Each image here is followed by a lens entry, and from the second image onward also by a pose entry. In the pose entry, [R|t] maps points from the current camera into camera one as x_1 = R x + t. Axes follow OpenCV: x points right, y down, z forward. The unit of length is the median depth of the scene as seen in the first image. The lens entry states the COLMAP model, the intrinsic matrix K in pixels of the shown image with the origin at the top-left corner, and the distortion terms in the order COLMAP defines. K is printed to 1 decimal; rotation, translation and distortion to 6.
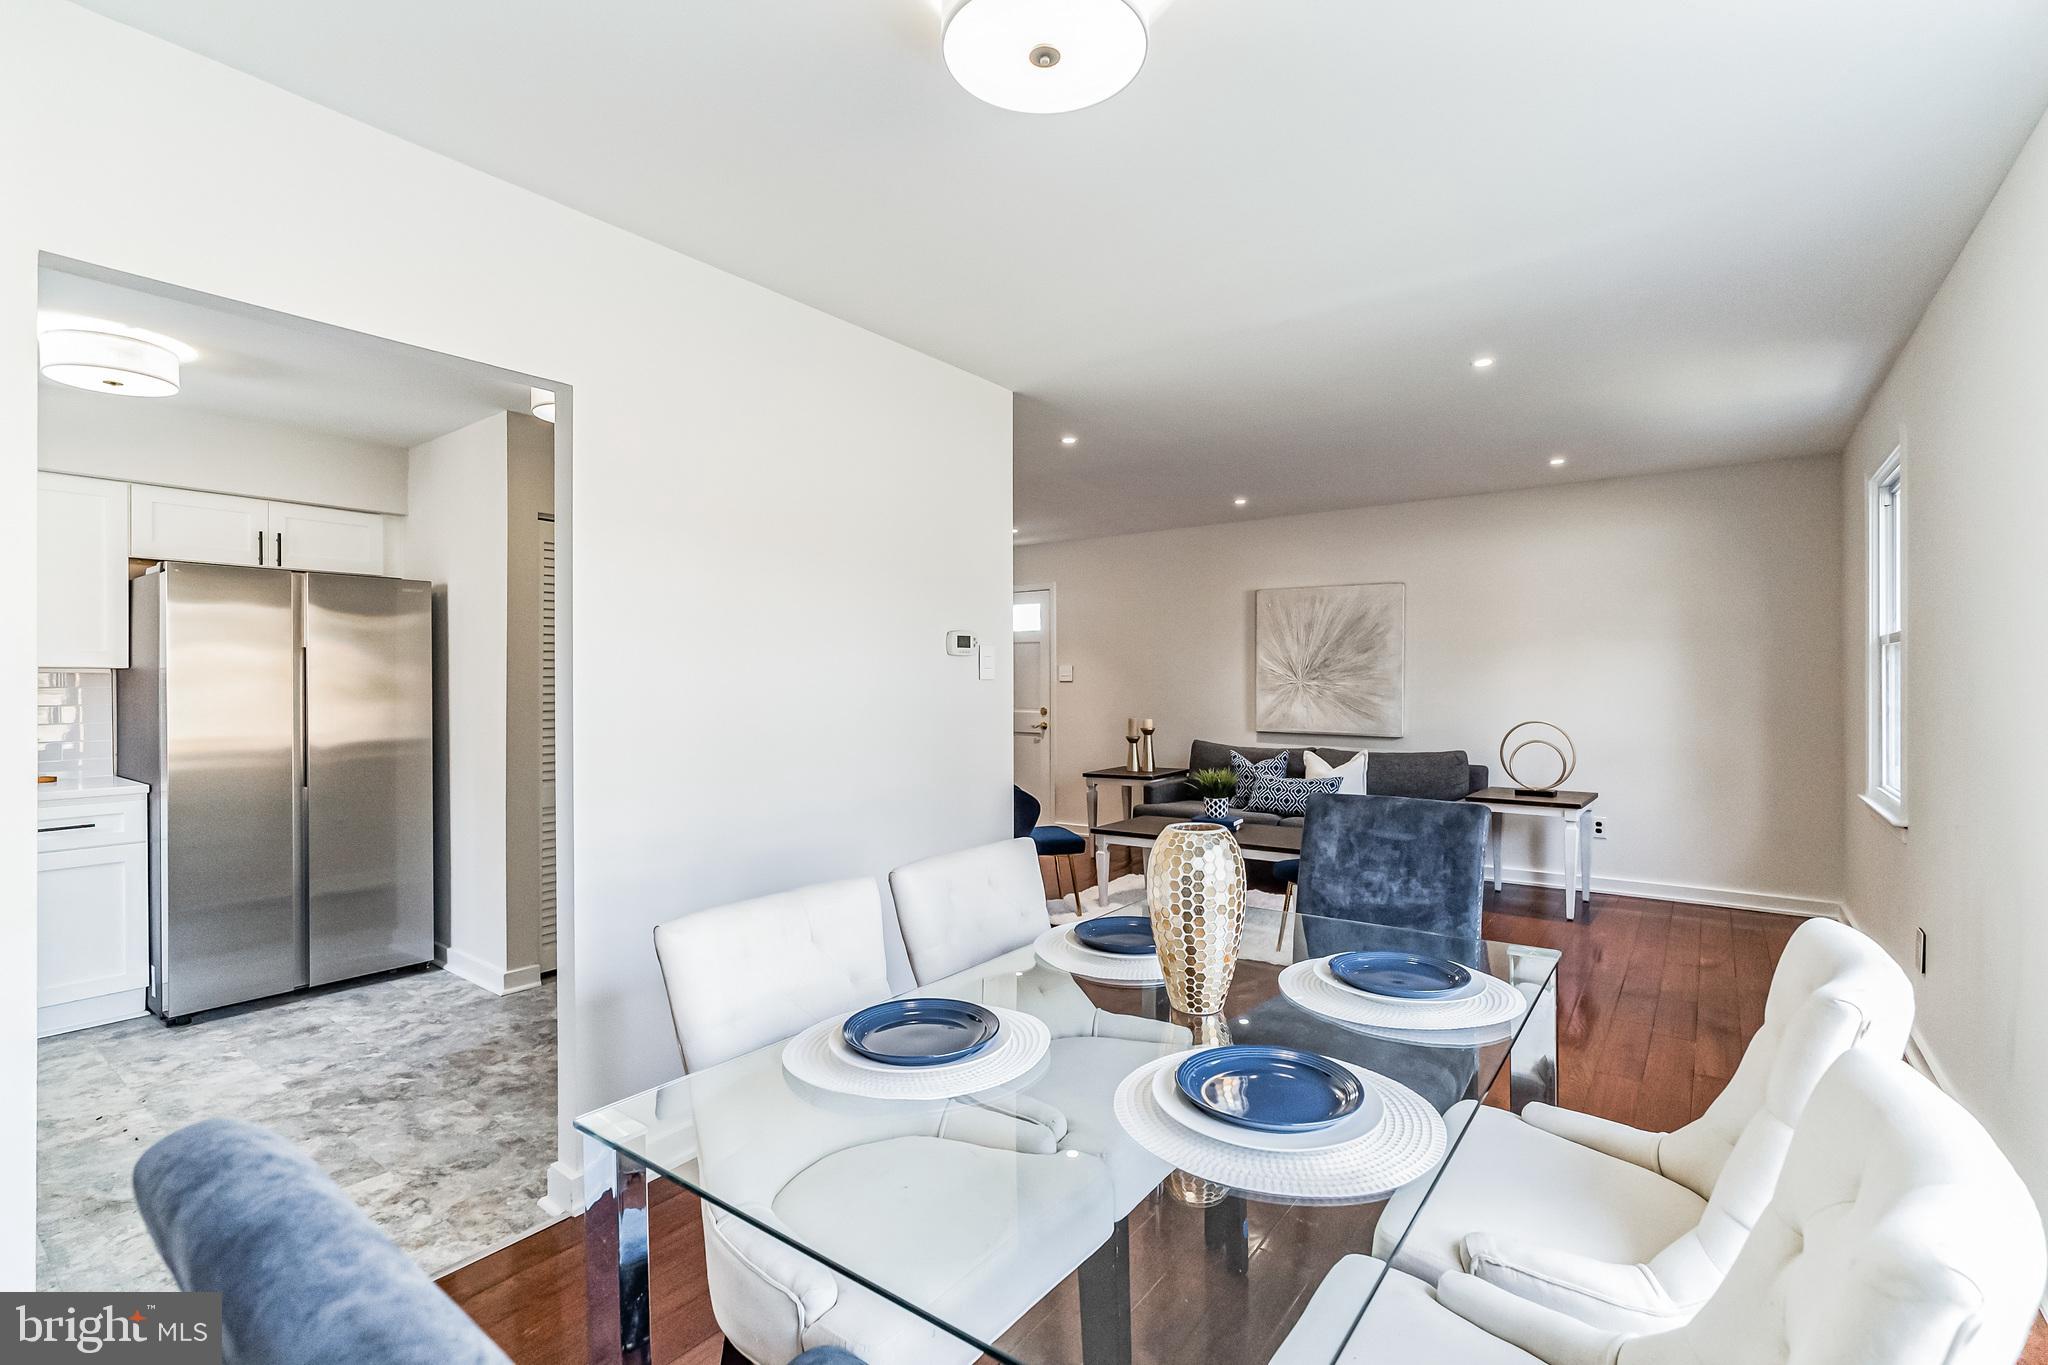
lens RADIAL K [[933.8, 0, 1024.0], [0, 933.8, 682.5], [0, 0, 1]] dist [-0.003190, 0.000096]
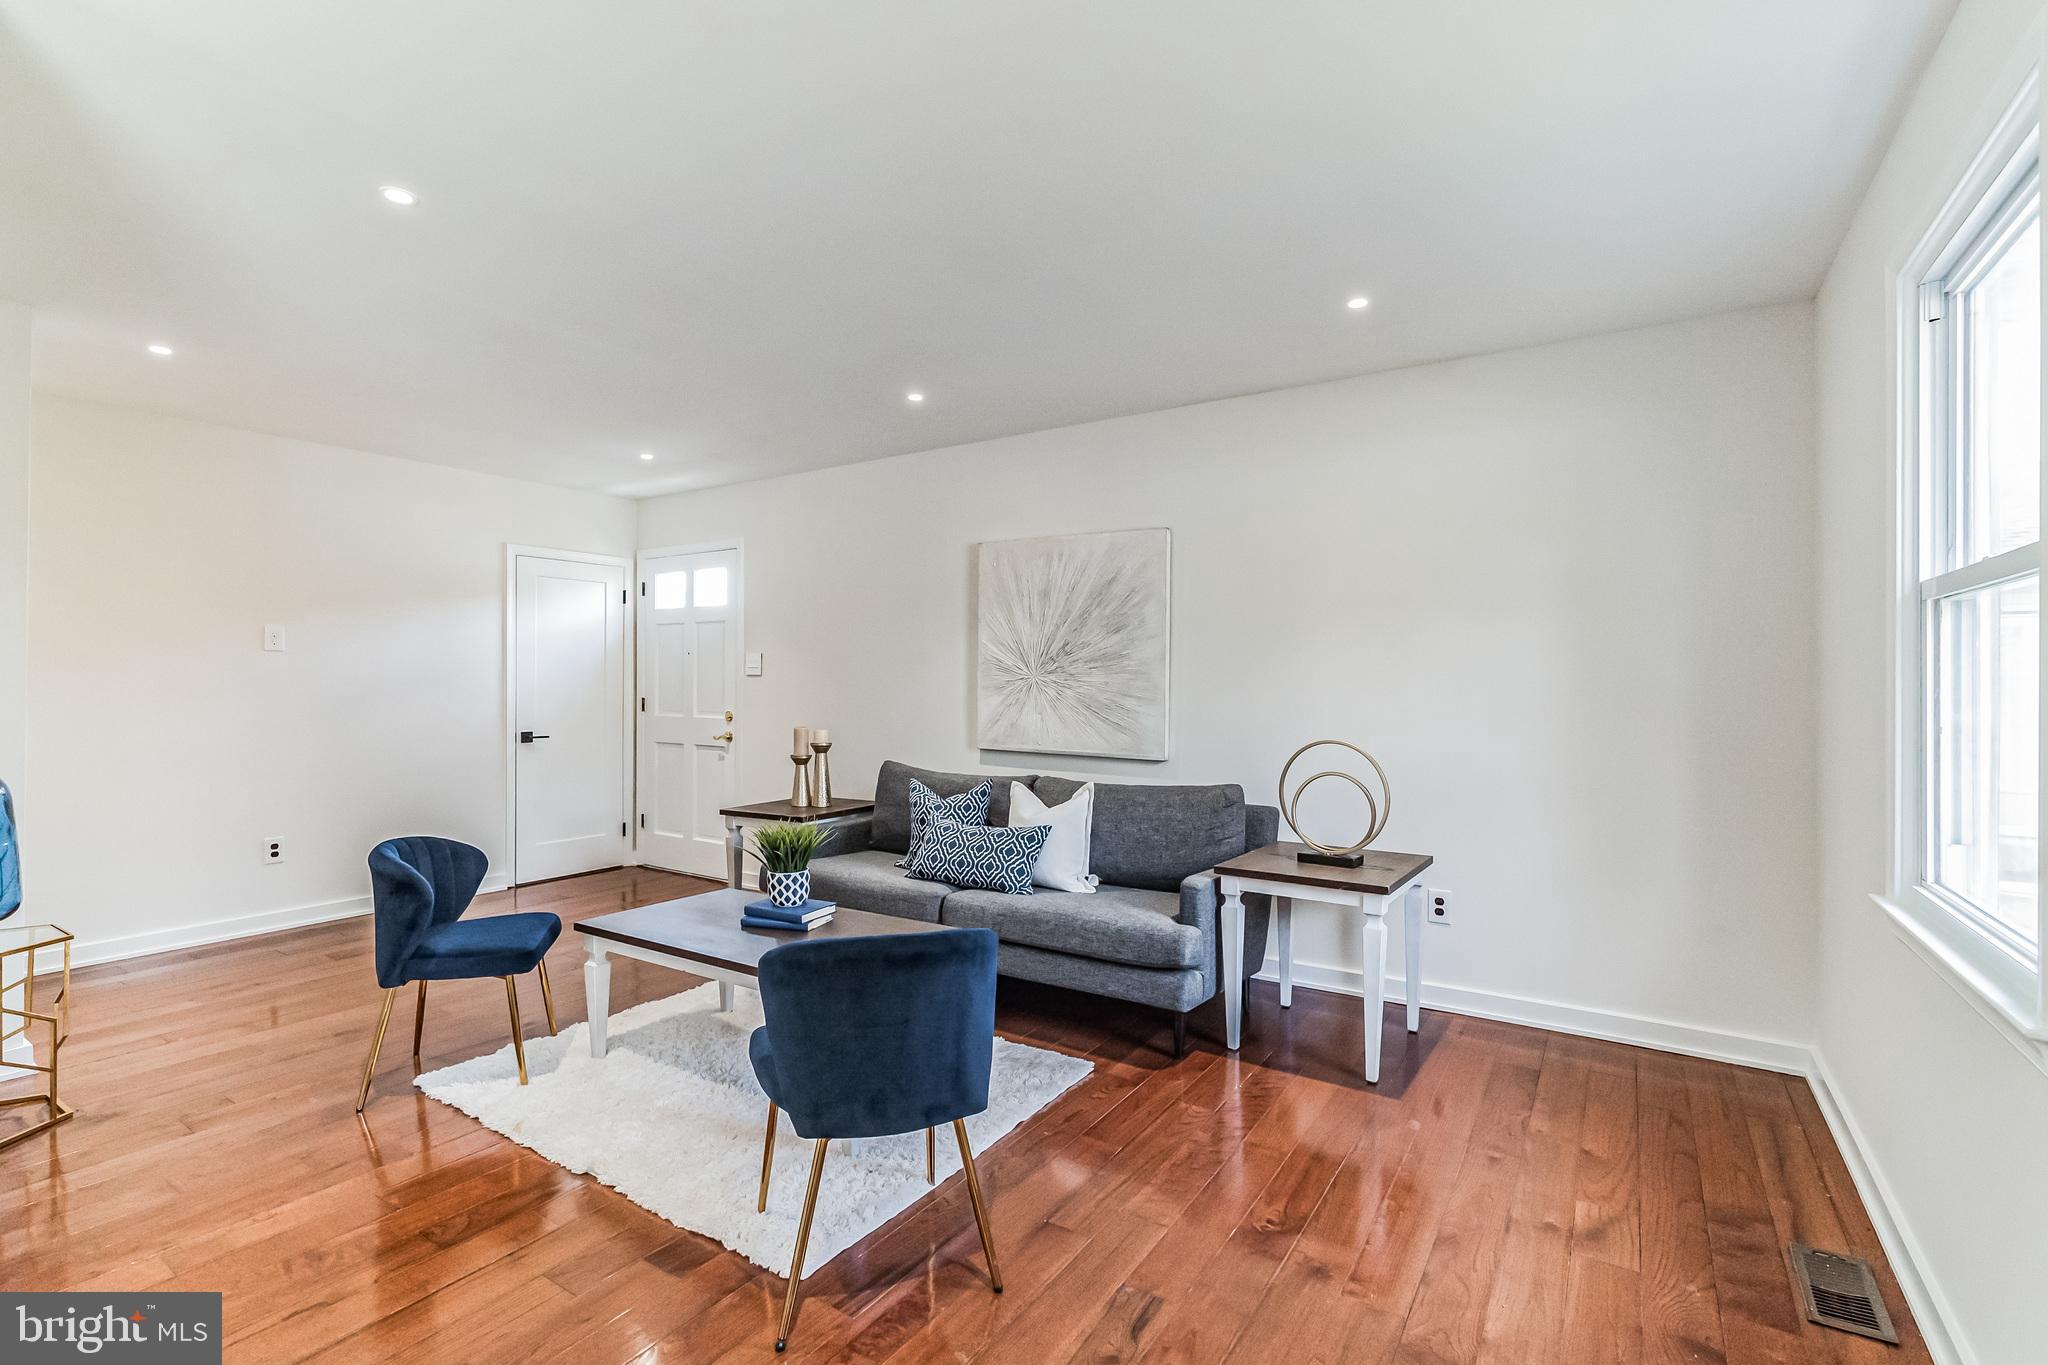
lens RADIAL K [[919.9, 0, 1027.0], [0, 919.9, 676.6], [0, 0, 1]] dist [-0.010149, 0.001551]
pose [[0.998457, 0.006488, 0.055155, 0.268831], [-0.006133, 0.999959, -0.006609, 0.004033], [-0.055196, 0.006260, 0.998456, 0.349253]]
